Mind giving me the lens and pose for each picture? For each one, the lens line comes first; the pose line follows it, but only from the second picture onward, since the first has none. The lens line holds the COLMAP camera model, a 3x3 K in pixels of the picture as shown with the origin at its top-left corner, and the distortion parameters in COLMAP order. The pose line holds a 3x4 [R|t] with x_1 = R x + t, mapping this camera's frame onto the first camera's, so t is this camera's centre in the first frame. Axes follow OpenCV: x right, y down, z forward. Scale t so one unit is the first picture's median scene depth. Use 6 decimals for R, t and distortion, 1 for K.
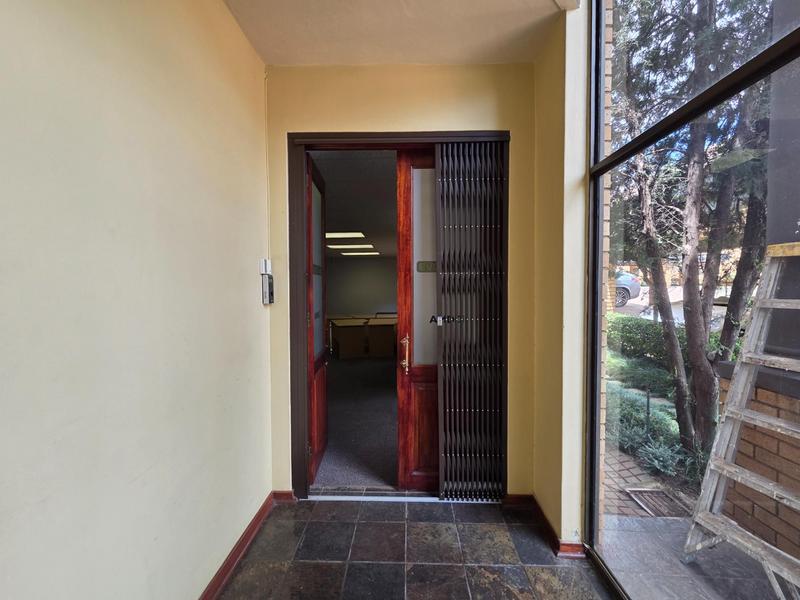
lens RADIAL K [[329.7, 0, 398.5], [0, 329.7, 301.9], [0, 0, 1]] dist [0.000305, 0.000363]
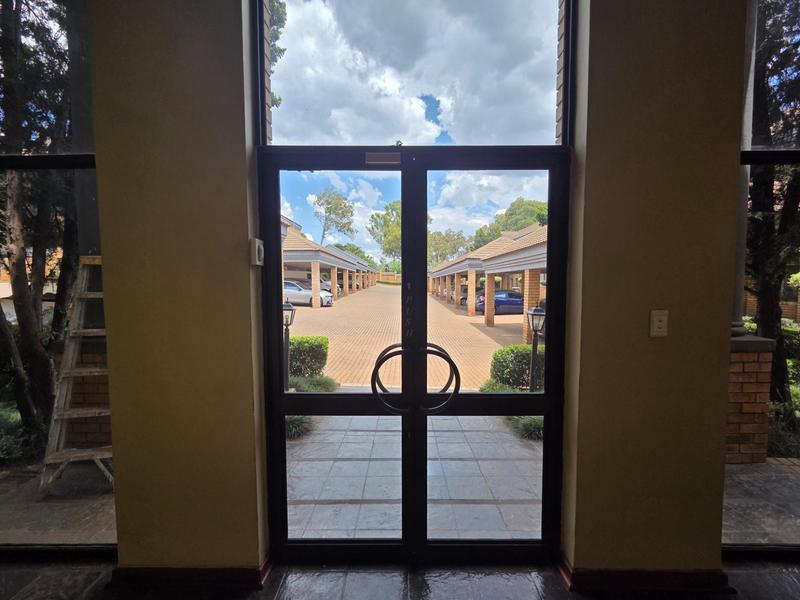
lens RADIAL K [[333.2, 0, 399.4], [0, 333.2, 302.4], [0, 0, 1]] dist [0.000620, 0.000308]
pose [[-0.018151, -0.049344, 0.998617, -0.304488], [0.039133, 0.997981, 0.050024, 0.013285], [-0.999069, 0.039987, -0.016183, -0.295634]]
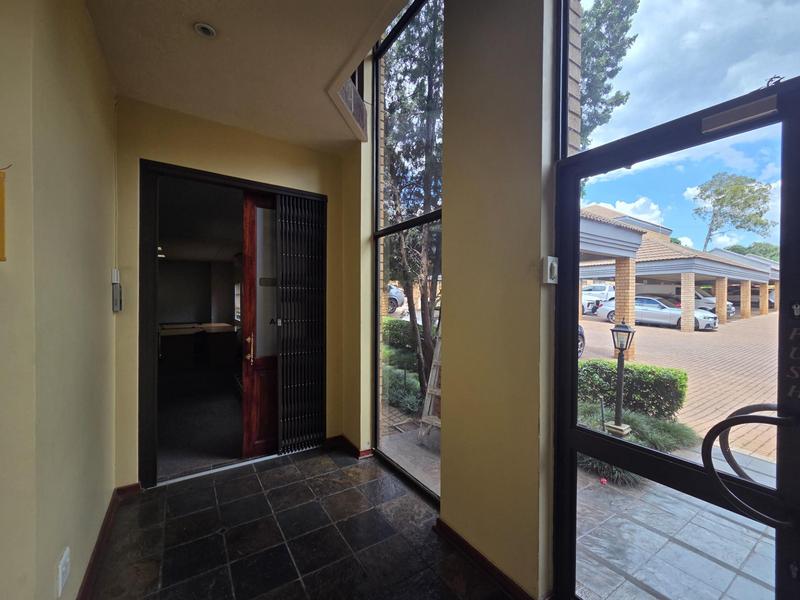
lens RADIAL K [[329.7, 0, 398.5], [0, 329.7, 301.9], [0, 0, 1]] dist [0.000305, 0.000363]
pose [[0.818900, 0.005911, 0.573906, -0.238428], [0.009487, 0.999671, -0.023834, 0.009376], [-0.573858, 0.024963, 0.818574, -0.380153]]
